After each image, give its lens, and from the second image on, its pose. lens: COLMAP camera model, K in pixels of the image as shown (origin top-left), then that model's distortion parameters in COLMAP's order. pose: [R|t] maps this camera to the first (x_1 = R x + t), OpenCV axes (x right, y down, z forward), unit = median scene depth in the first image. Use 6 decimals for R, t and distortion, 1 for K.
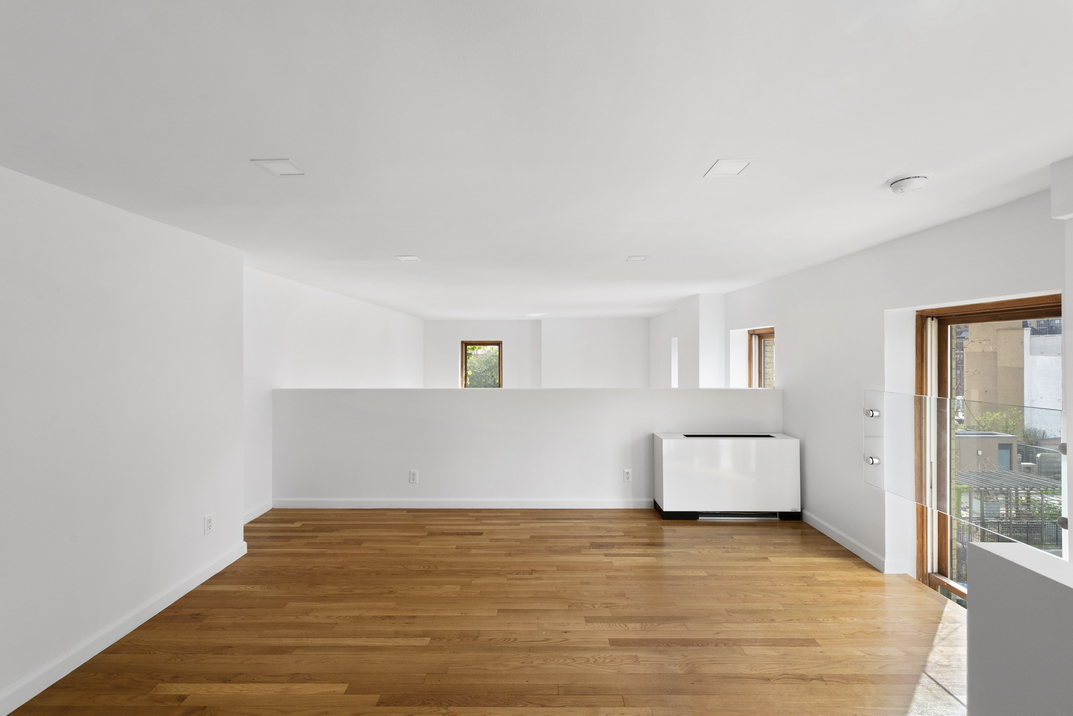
lens RADIAL K [[420.8, 0, 536.5], [0, 420.8, 358.0], [0, 0, 1]] dist [0.017675, -0.007937]
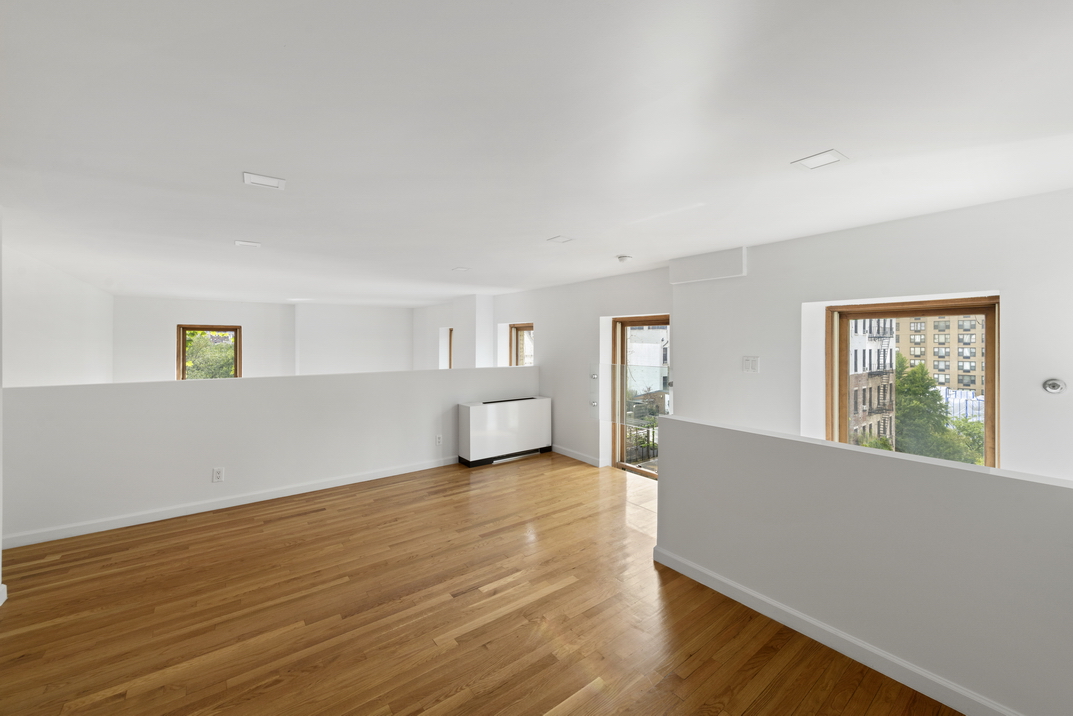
lens RADIAL K [[420.8, 0, 536.5], [0, 420.8, 358.0], [0, 0, 1]] dist [0.017675, -0.007937]
pose [[0.798759, -0.022552, 0.601228, -0.350457], [0.003742, 0.999464, 0.032518, -0.001312], [-0.601640, -0.023724, 0.798415, -0.183418]]
